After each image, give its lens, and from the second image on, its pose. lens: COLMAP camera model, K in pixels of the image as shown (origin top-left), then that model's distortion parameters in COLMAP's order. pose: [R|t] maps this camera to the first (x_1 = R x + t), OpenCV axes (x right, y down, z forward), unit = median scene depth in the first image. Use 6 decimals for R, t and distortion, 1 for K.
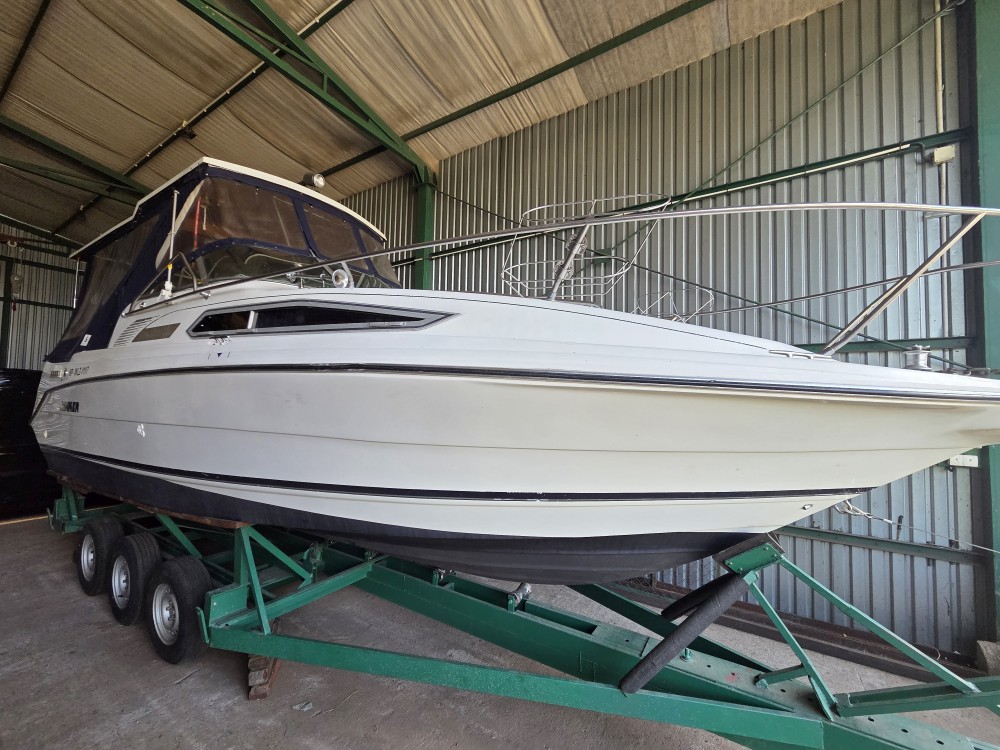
lens RADIAL K [[407.2, 0, 500.7], [0, 407.2, 381.1], [0, 0, 1]] dist [0.000386, 0.000146]
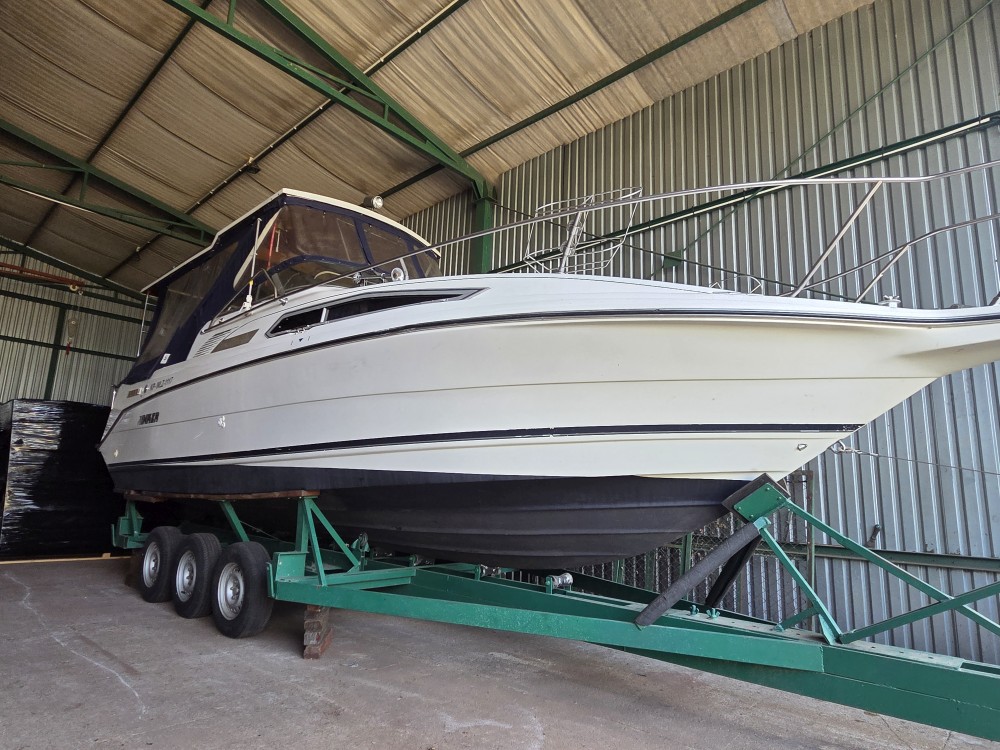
lens RADIAL K [[581.3, 0, 499.9], [0, 581.3, 381.7], [0, 0, 1]] dist [0.000989, 0.000311]
pose [[0.984436, -0.016998, -0.174921, 0.107600], [-0.008861, 0.989244, -0.146004, 0.170342], [0.175521, 0.145281, 0.973697, -0.313578]]
